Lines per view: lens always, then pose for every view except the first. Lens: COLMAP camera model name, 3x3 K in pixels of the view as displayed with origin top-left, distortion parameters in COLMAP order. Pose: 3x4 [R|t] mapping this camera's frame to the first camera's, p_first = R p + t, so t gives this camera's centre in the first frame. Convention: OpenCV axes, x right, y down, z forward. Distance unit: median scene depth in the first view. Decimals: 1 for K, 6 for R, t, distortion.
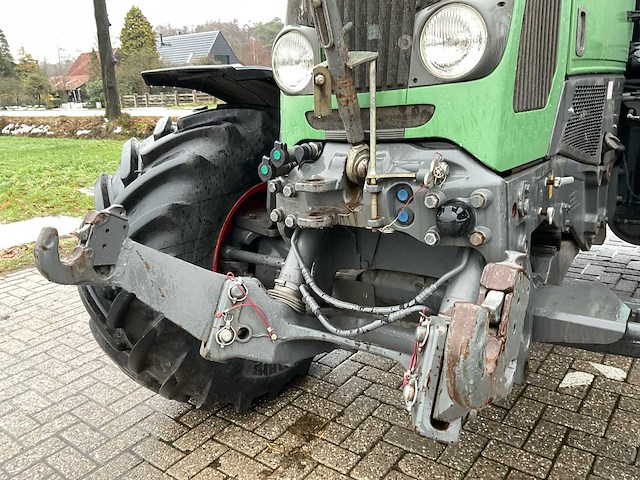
lens RADIAL K [[525.9, 0, 315.9], [0, 525.9, 231.0], [0, 0, 1]] dist [0.067442, -0.116575]
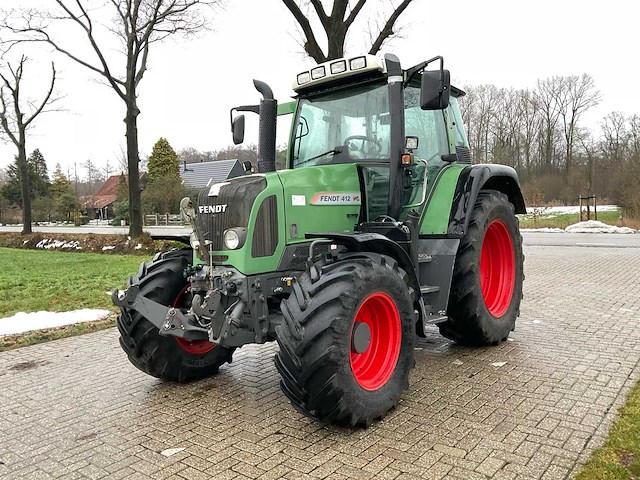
lens RADIAL K [[525.9, 0, 320.4], [0, 525.9, 237.6], [0, 0, 1]] dist [0.067442, -0.116575]
pose [[0.999658, 0.016362, -0.020411, 0.608592], [-0.020191, 0.978701, -0.204296, 0.236471], [0.016633, 0.204638, 0.978696, -1.655372]]
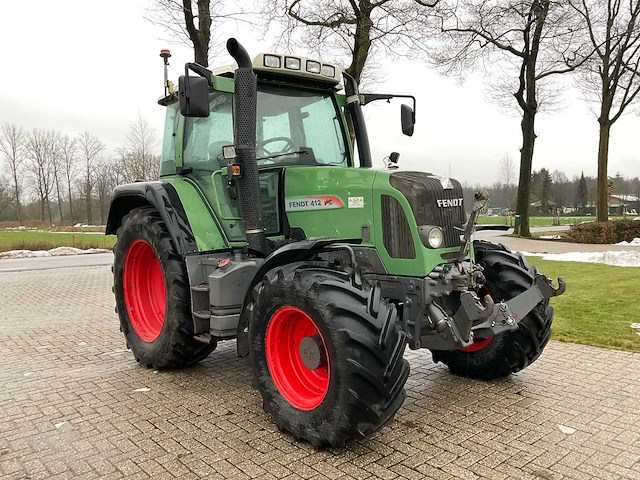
lens RADIAL K [[525.9, 0, 317.2], [0, 525.9, 237.8], [0, 0, 1]] dist [0.067442, -0.116575]
pose [[0.216202, -0.001783, 0.976347, -2.308637], [0.271676, 0.960615, -0.058405, -0.256364], [-0.937790, 0.277877, 0.208171, 0.797162]]
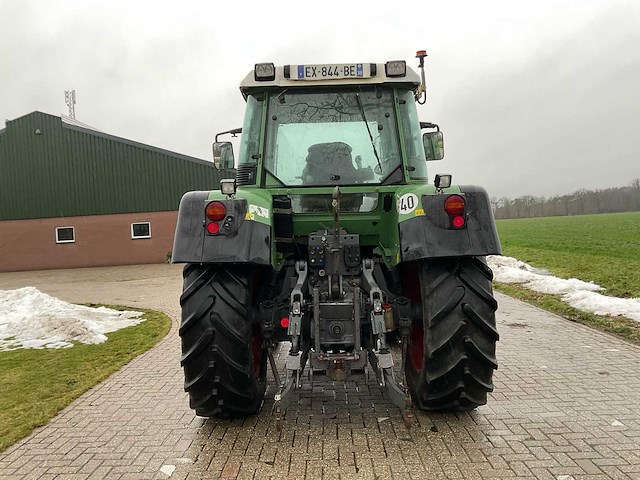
lens RADIAL K [[525.9, 0, 320.7], [0, 525.9, 235.0], [0, 0, 1]] dist [0.067442, -0.116575]
pose [[-0.801324, 0.100922, -0.589657, 2.792804], [-0.067185, 0.964250, 0.256338, -1.474124], [0.594446, 0.245026, -0.765895, 4.106964]]
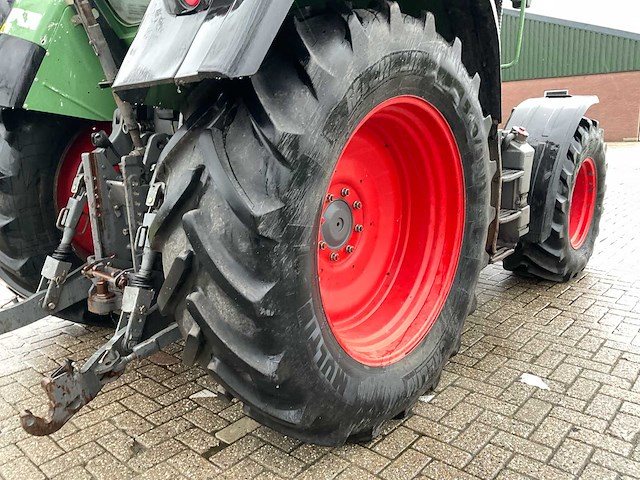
lens RADIAL K [[525.9, 0, 325.1], [0, 525.9, 234.5], [0, 0, 1]] dist [0.067442, -0.116575]
pose [[-0.995053, 0.066056, 0.074204, 0.652470], [0.092627, 0.886886, 0.452606, -0.991069], [-0.035914, 0.457241, -0.888618, 3.615779]]
